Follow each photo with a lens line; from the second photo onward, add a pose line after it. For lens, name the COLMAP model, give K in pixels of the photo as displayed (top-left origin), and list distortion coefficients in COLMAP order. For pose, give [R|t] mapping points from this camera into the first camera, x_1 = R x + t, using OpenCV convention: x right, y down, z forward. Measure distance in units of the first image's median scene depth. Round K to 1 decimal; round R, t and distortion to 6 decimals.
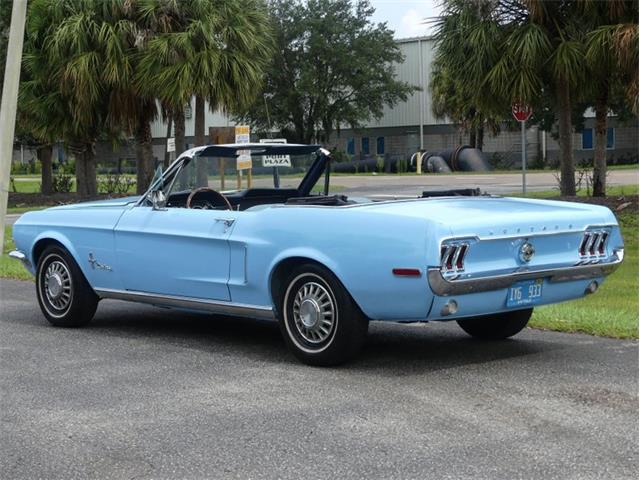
lens RADIAL K [[1353.2, 0, 319.8], [0, 1353.2, 214.5], [0, 0, 1]] dist [-0.011676, -0.095823]
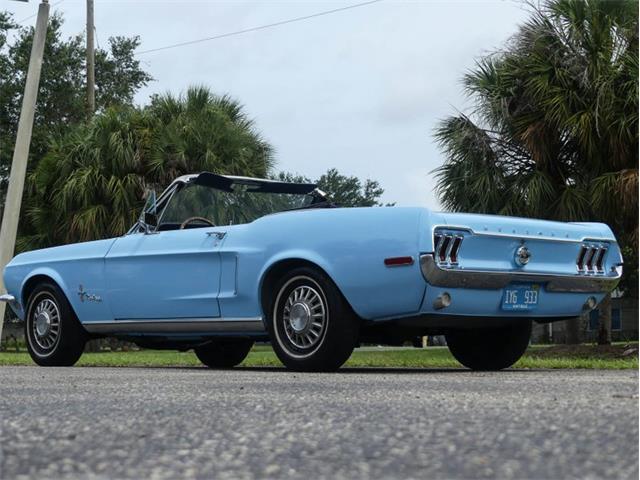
lens RADIAL K [[1353.2, 0, 319.8], [0, 1353.2, 214.5], [0, 0, 1]] dist [-0.011676, -0.095823]
pose [[0.999813, 0.018086, -0.006794, 0.011556], [-0.018859, 0.989972, -0.140002, 0.128513], [0.004194, 0.140104, 0.990128, 0.024062]]
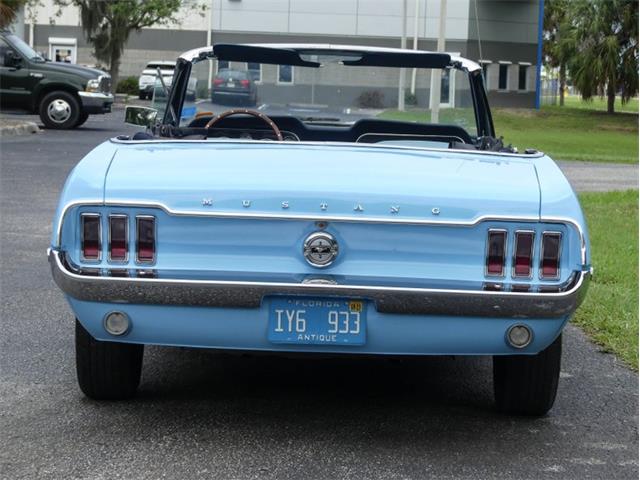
lens RADIAL K [[1266.6, 0, 320.0], [0, 1266.6, 240.0], [0, 0, 1]] dist [-0.016069, -0.207973]
pose [[0.707929, 0.134312, -0.693395, 0.466727], [-0.077769, 0.990606, 0.112484, -0.029954], [0.701989, -0.025706, 0.711724, 0.595679]]
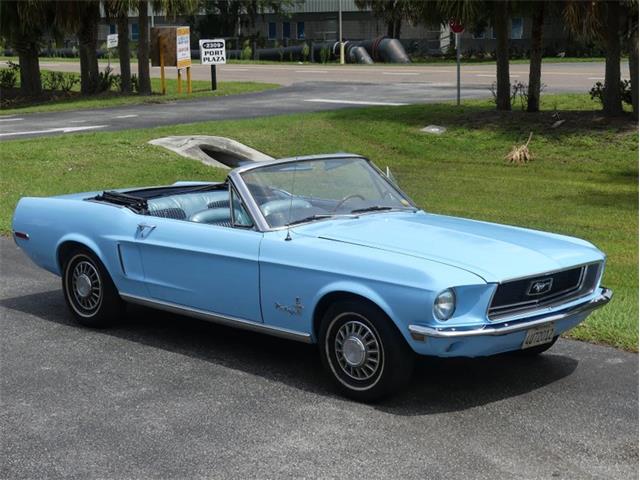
lens RADIAL K [[1266.6, 0, 320.0], [0, 1266.6, 240.0], [0, 0, 1]] dist [-0.016069, -0.207973]
pose [[0.997774, -0.001164, 0.066680, -0.097353], [-0.006871, 0.992733, 0.120142, -0.116975], [-0.066335, -0.120333, 0.990515, 0.067808]]
